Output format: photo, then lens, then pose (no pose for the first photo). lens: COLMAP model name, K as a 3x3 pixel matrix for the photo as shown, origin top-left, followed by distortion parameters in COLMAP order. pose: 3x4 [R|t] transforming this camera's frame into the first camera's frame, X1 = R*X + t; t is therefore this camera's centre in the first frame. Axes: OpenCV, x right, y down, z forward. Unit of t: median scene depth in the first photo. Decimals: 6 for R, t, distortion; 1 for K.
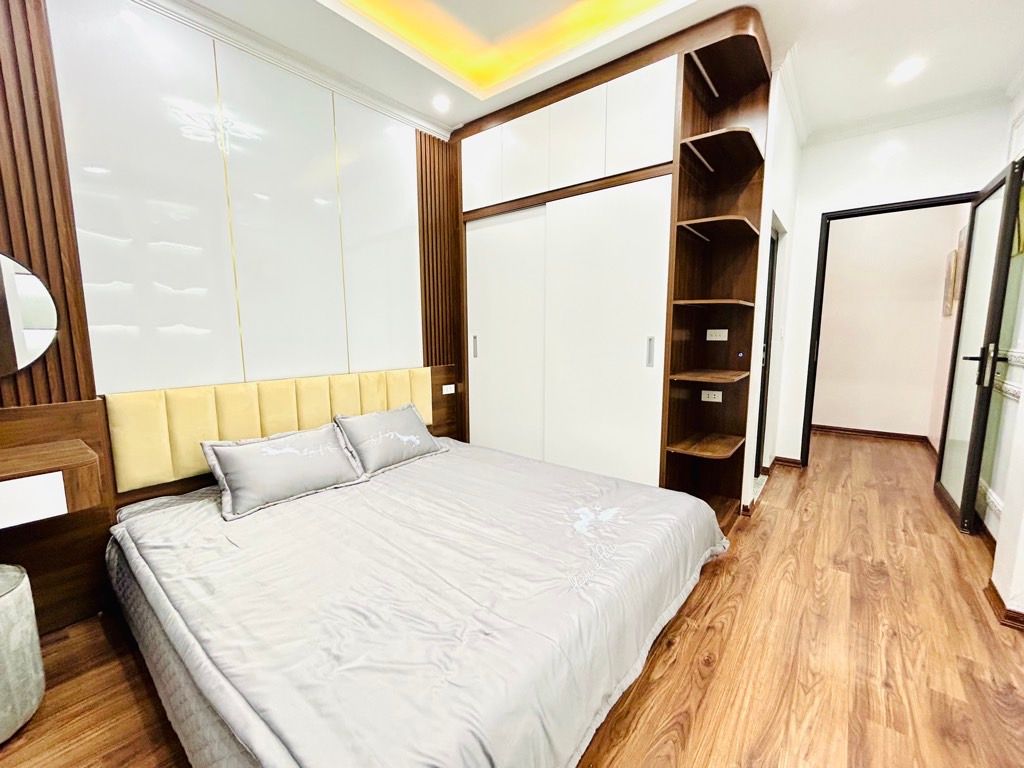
lens RADIAL K [[413.6, 0, 513.6], [0, 413.6, 381.0], [0, 0, 1]] dist [-0.000443, -0.000741]
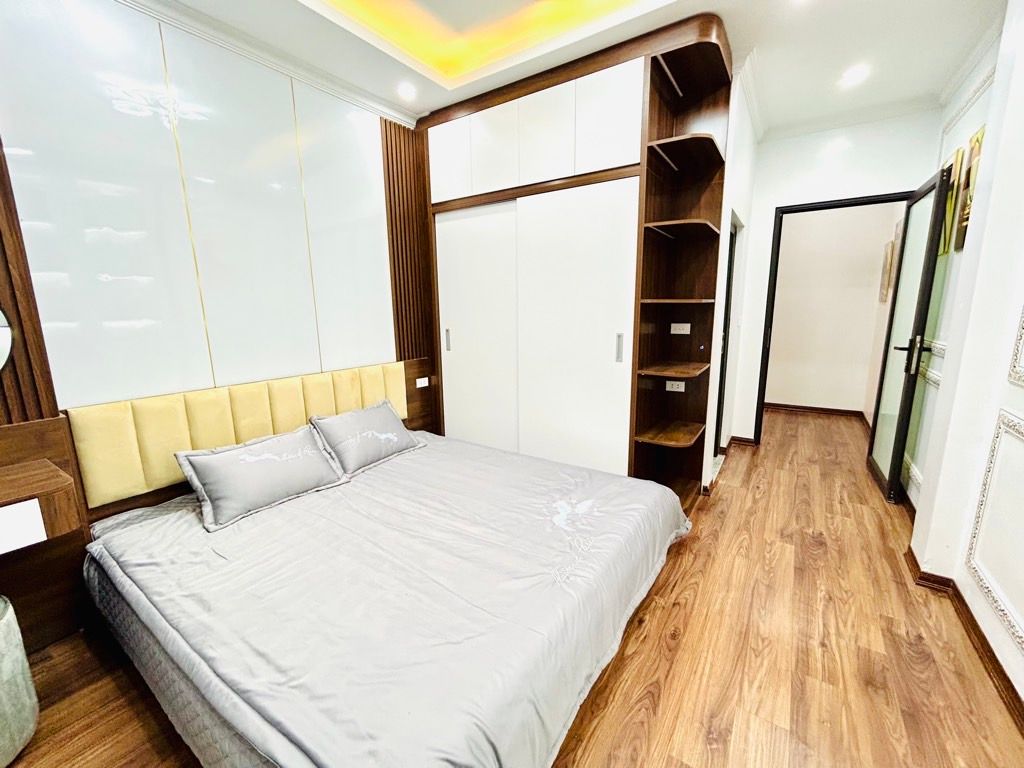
lens RADIAL K [[413.6, 0, 513.6], [0, 413.6, 381.0], [0, 0, 1]] dist [-0.000443, -0.000741]
pose [[0.996469, -0.024226, 0.080389, -0.029147], [0.019693, 0.998196, 0.056710, -0.063755], [-0.081618, -0.054927, 0.995149, -0.034057]]
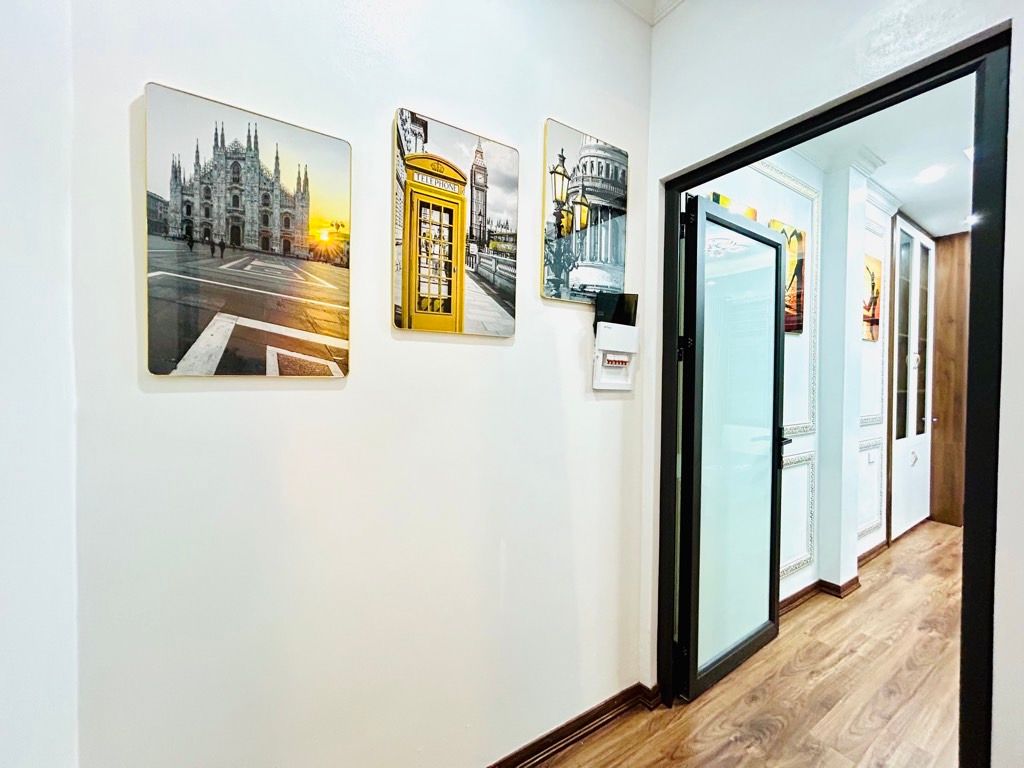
lens RADIAL K [[413.6, 0, 513.6], [0, 413.6, 381.0], [0, 0, 1]] dist [-0.000443, -0.000741]
pose [[-0.949558, -0.016505, 0.313158, 1.712272], [0.025013, 0.991446, 0.128100, -0.377957], [-0.312593, 0.129472, -0.941022, 2.451447]]
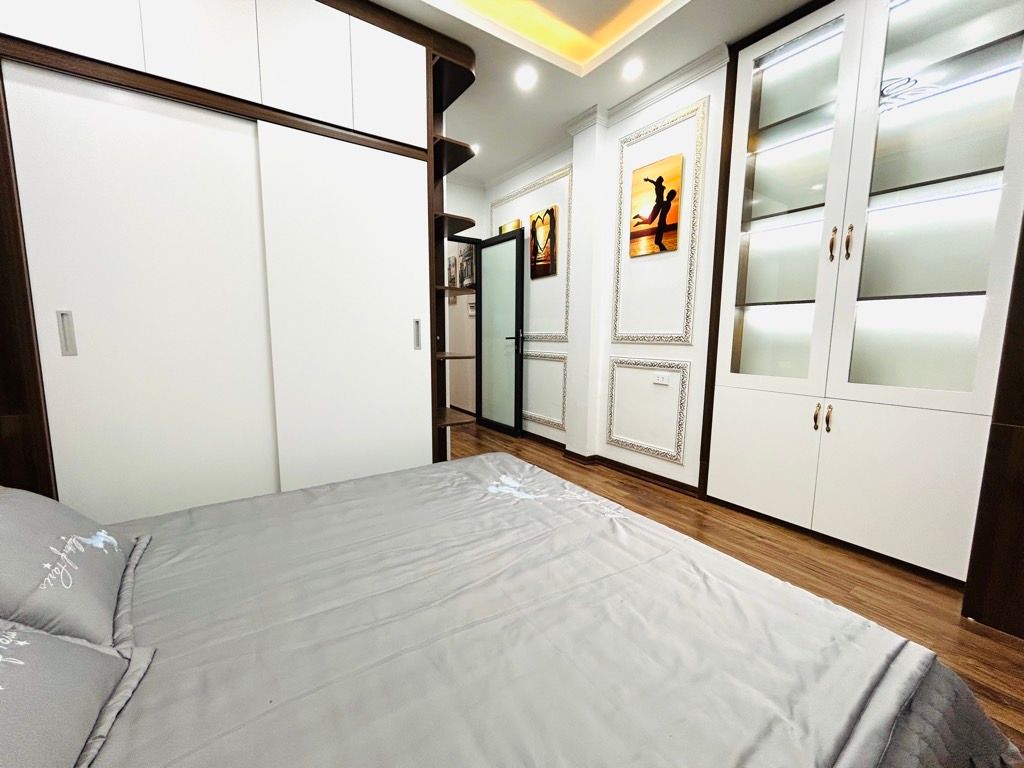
lens RADIAL K [[413.6, 0, 513.6], [0, 413.6, 381.0], [0, 0, 1]] dist [-0.000443, -0.000741]
pose [[0.288982, -0.107776, 0.951249, -0.696443], [0.107166, 0.991039, 0.079728, -0.016344], [-0.951317, 0.078902, 0.297942, 0.608933]]
